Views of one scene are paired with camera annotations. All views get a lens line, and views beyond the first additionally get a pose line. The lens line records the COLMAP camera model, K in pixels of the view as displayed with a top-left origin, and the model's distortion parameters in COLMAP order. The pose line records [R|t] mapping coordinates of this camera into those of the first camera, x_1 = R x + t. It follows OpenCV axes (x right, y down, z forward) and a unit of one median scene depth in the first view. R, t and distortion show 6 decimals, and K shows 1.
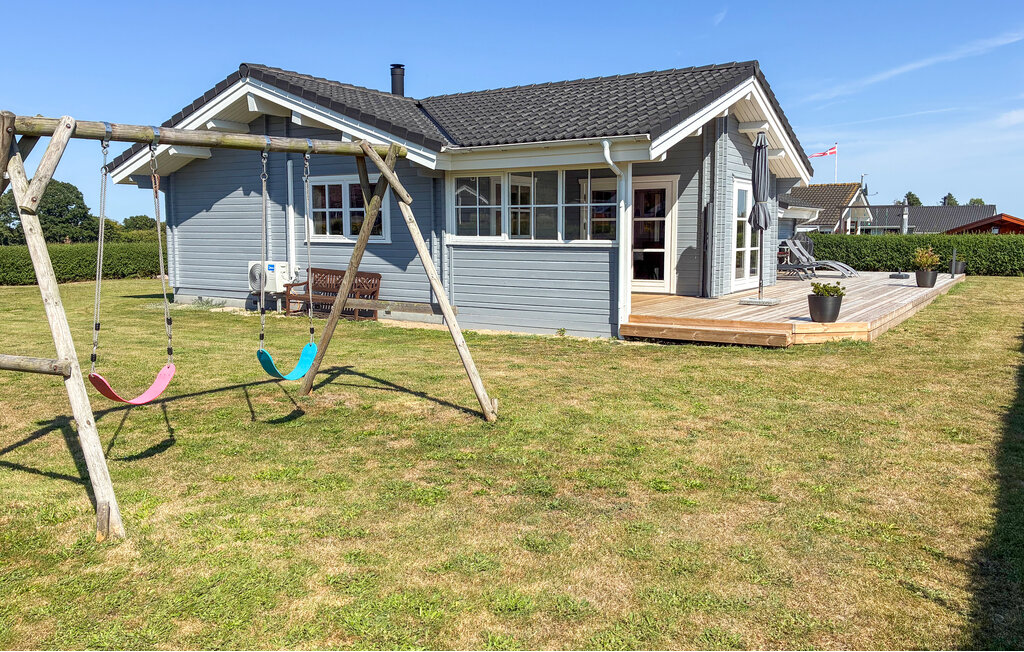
lens RADIAL K [[822.7, 0, 524.9], [0, 822.7, 323.5], [0, 0, 1]] dist [0.003973, 0.002309]
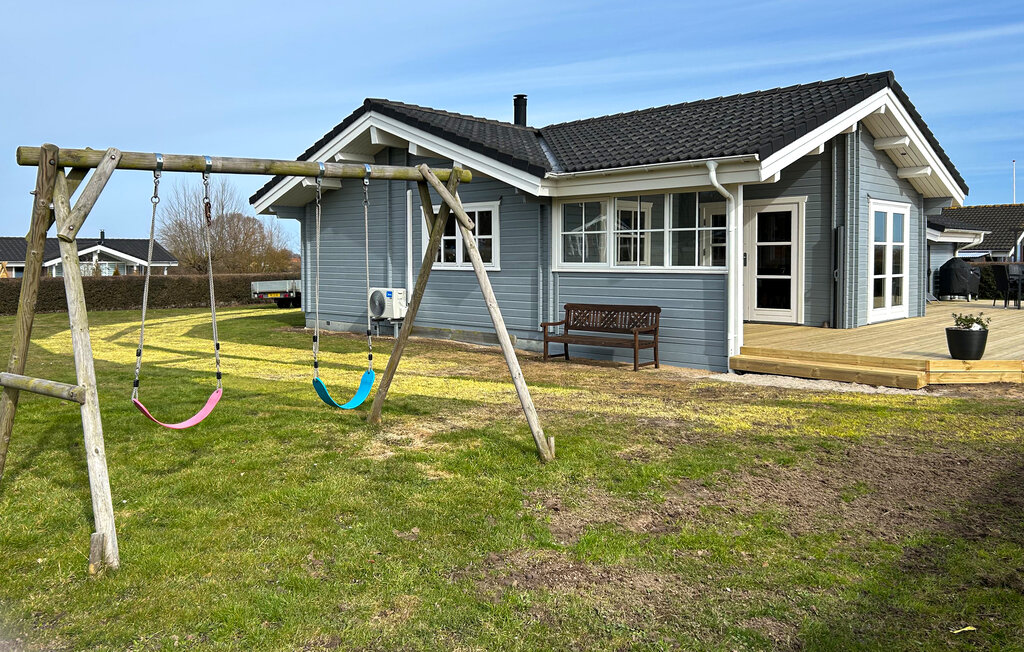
lens RADIAL K [[827.8, 0, 512.4], [0, 827.8, 292.5], [0, 0, 1]] dist [0.022668, -0.004605]
pose [[0.981959, 0.004416, -0.189043, 0.038834], [-0.017614, 0.997517, -0.068191, -0.002638], [0.188272, 0.070291, 0.979598, 0.025317]]
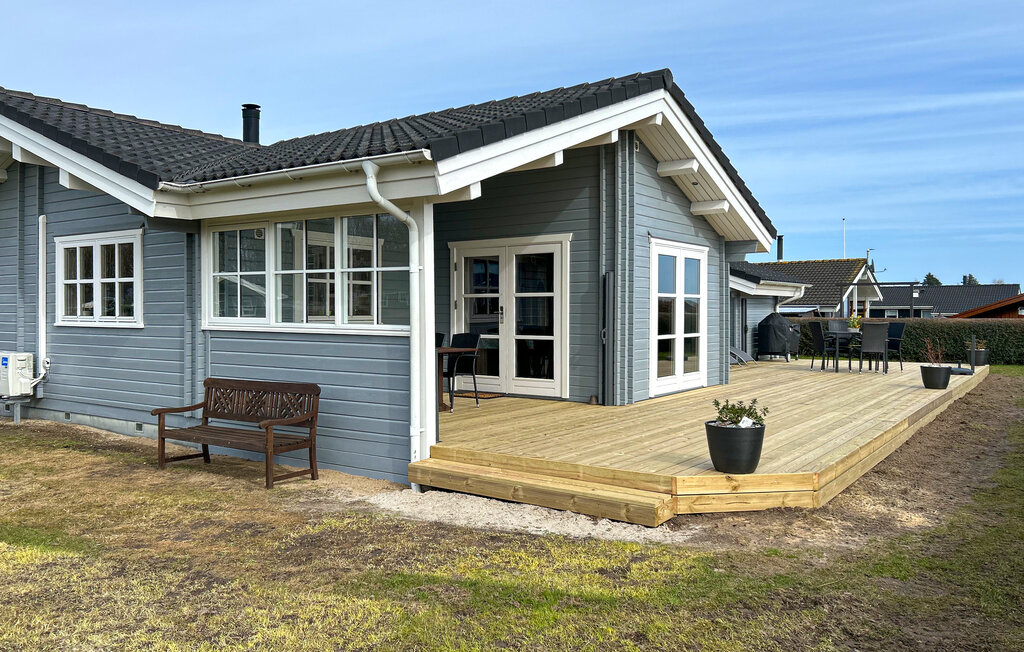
lens RADIAL K [[806.9, 0, 512.0], [0, 806.9, 326.0], [0, 0, 1]] dist [0.087690, -0.181107]
pose [[0.999141, 0.002711, -0.041357, 0.163018], [-0.006539, 0.995672, -0.092706, -0.034099], [0.040927, 0.092897, 0.994834, 0.300233]]
